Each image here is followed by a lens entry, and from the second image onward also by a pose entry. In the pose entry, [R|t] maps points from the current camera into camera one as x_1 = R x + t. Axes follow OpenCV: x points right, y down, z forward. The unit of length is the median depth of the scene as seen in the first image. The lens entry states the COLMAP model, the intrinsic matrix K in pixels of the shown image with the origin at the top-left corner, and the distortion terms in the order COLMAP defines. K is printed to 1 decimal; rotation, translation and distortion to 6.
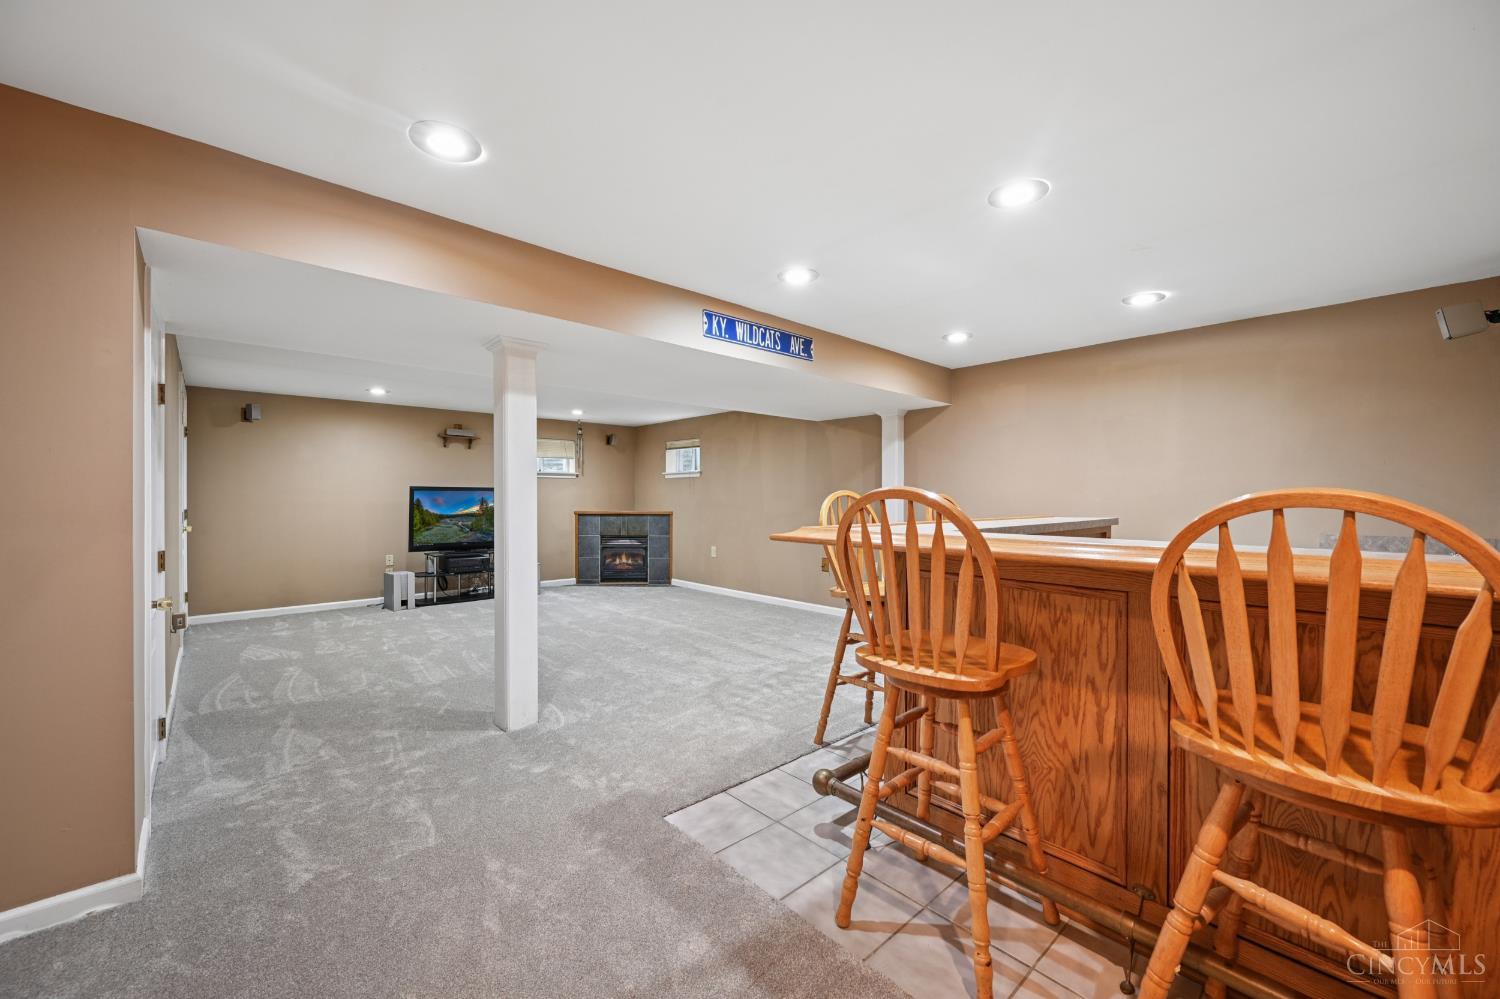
lens RADIAL K [[607.5, 0, 751.7], [0, 607.5, 498.0], [0, 0, 1]] dist [0.044756, 0.000016]
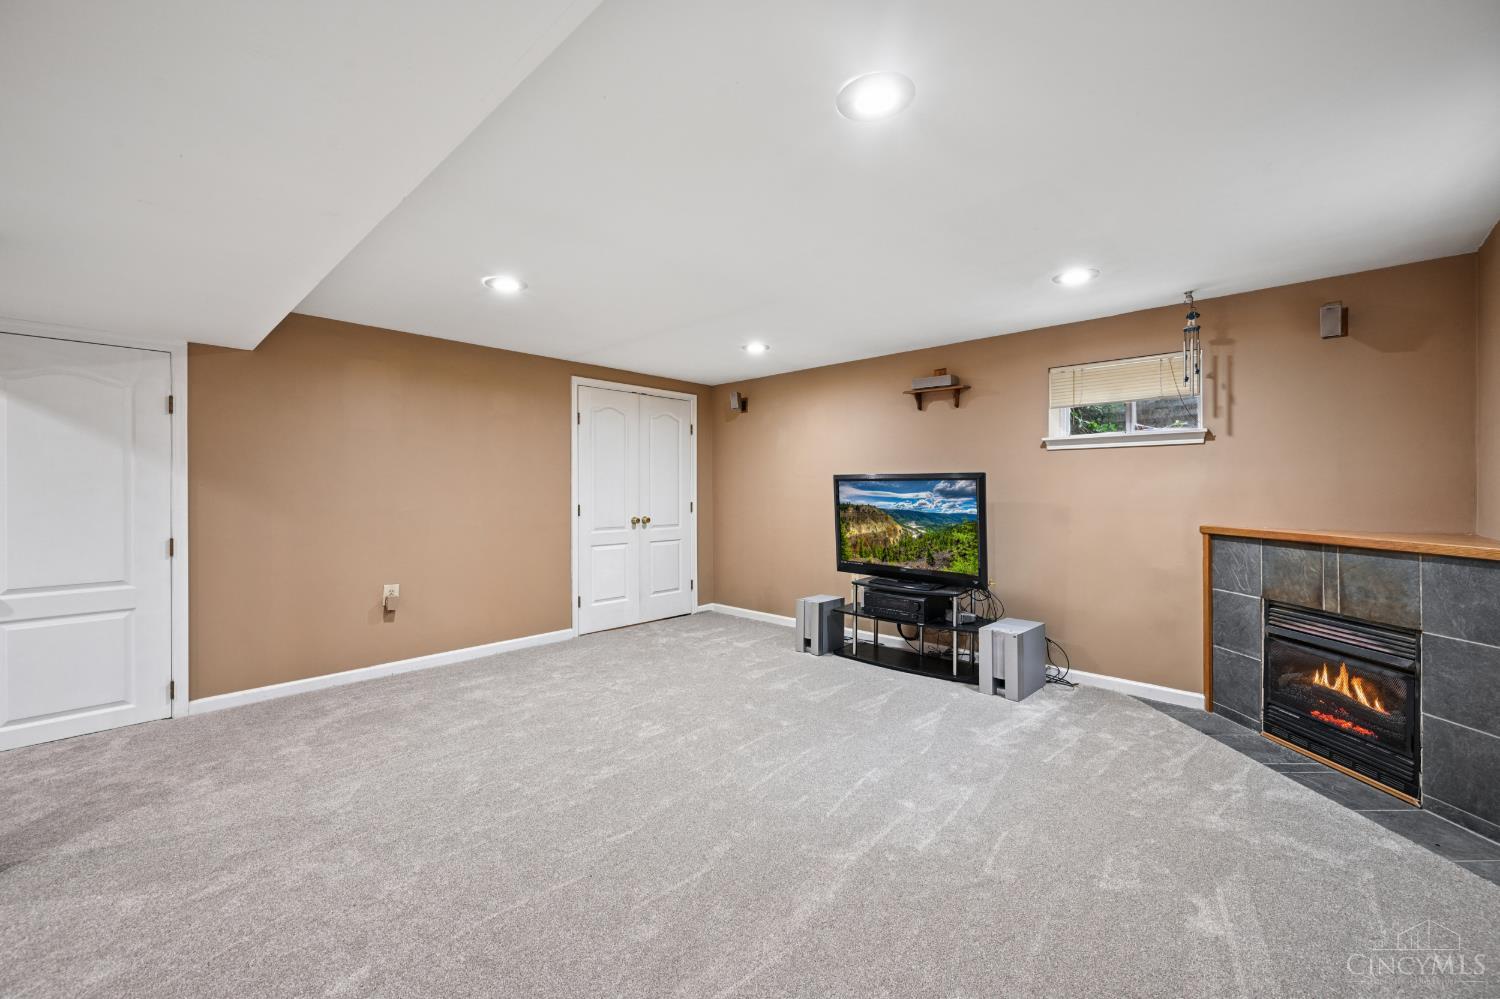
lens RADIAL K [[607.5, 0, 751.2], [0, 607.5, 497.6], [0, 0, 1]] dist [0.044756, 0.000016]
pose [[0.092336, 0.008190, -0.995694, 0.086743], [-0.004313, 0.999960, 0.007825, 0.001192], [0.995719, 0.003572, 0.092368, 0.676967]]
